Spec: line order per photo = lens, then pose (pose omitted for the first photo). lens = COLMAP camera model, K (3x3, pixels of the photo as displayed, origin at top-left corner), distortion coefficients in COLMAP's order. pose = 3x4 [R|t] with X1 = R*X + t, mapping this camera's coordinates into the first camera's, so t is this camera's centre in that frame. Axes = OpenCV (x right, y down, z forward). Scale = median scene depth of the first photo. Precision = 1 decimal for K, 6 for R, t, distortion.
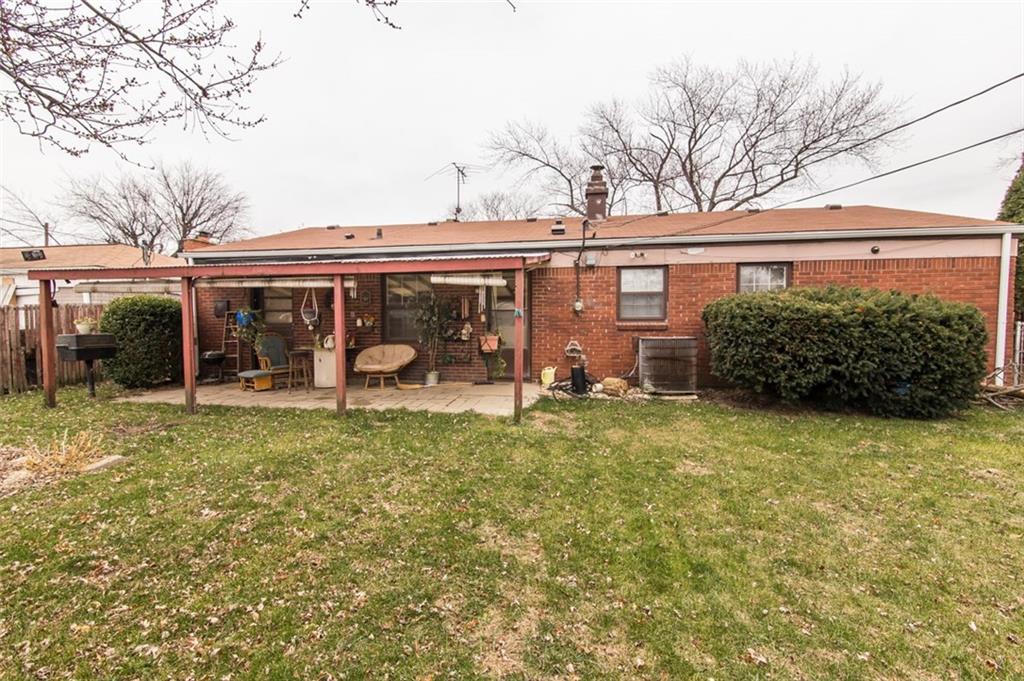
lens RADIAL K [[464.3, 0, 514.3], [0, 464.3, 345.6], [0, 0, 1]] dist [0.001679, -0.000429]
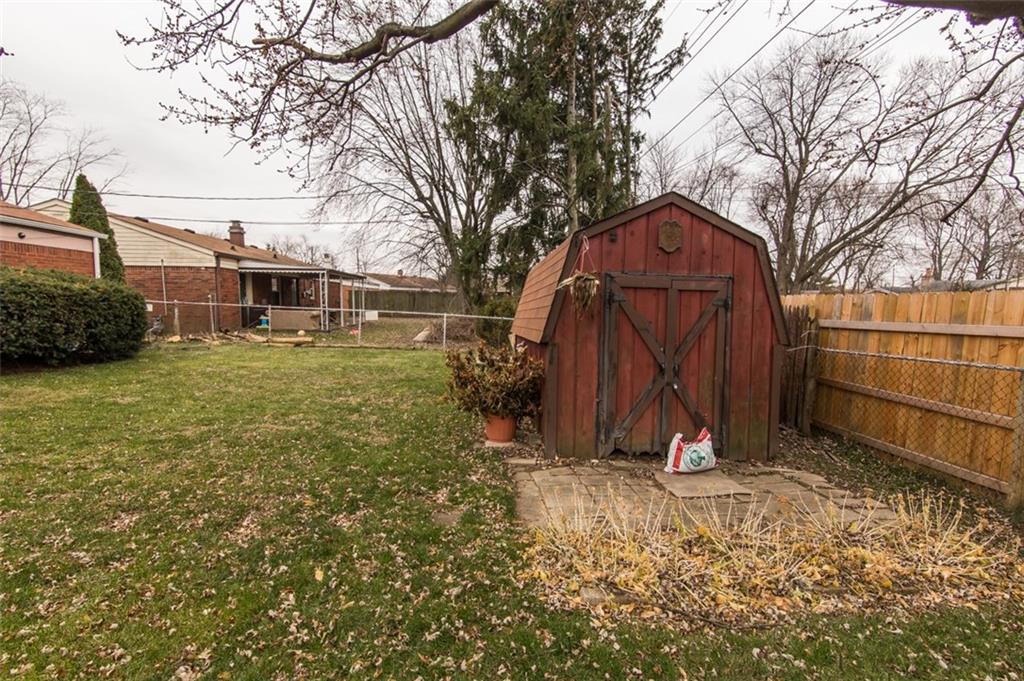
lens RADIAL K [[464.3, 0, 514.3], [0, 464.3, 345.6], [0, 0, 1]] dist [0.001679, -0.000429]
pose [[-0.276466, -0.097907, 0.956023, -0.719948], [0.025265, 0.993713, 0.109073, -0.020504], [-0.960692, 0.054309, -0.272254, 0.110319]]
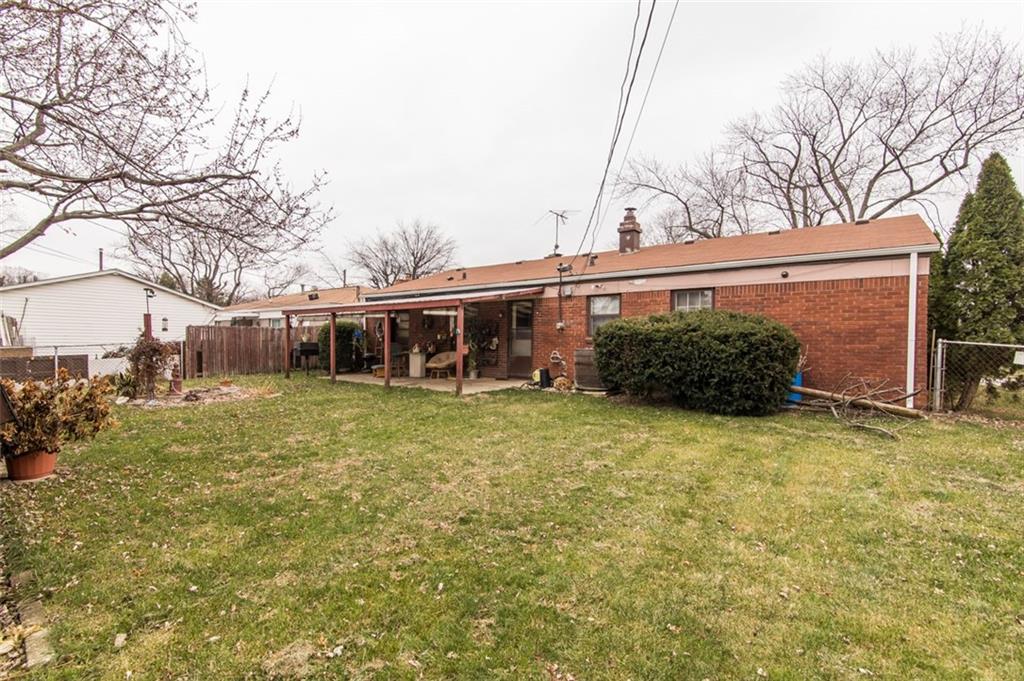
lens RADIAL K [[464.3, 0, 514.3], [0, 464.3, 345.6], [0, 0, 1]] dist [0.001679, -0.000429]
pose [[0.886656, 0.013357, -0.462236, 0.682536], [-0.027558, 0.999332, -0.023984, 0.010654], [0.461607, 0.034004, 0.886433, -0.280341]]
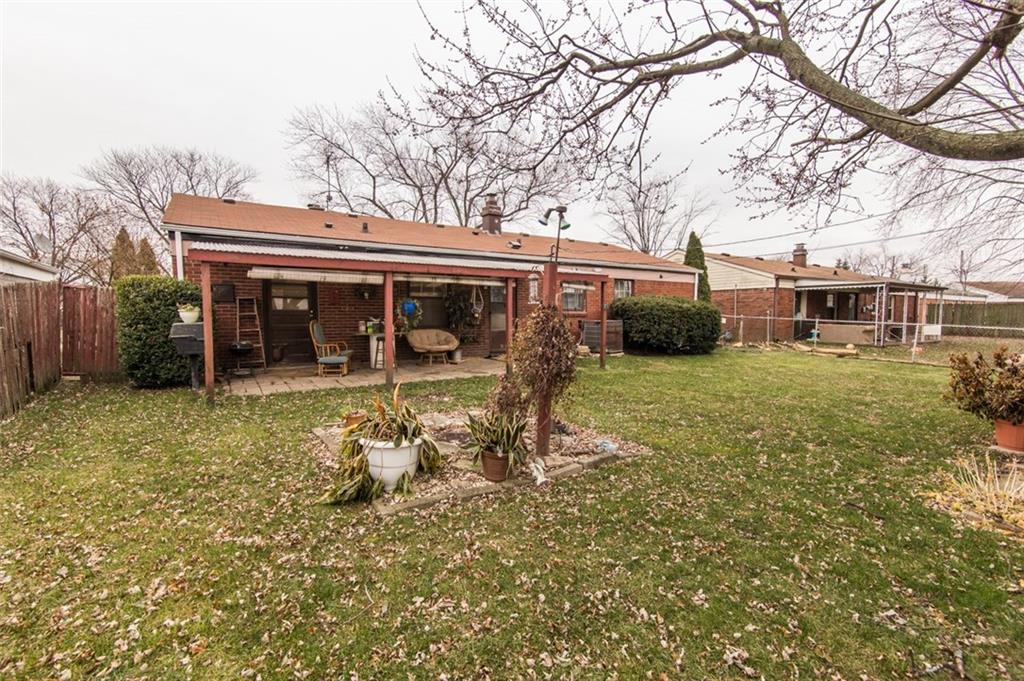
lens RADIAL K [[464.3, 0, 514.3], [0, 464.3, 345.6], [0, 0, 1]] dist [0.001679, -0.000429]
pose [[0.726122, -0.045906, 0.686031, -1.021927], [0.025185, 0.998875, 0.040183, -0.003374], [-0.687104, -0.011901, 0.726461, -0.024600]]
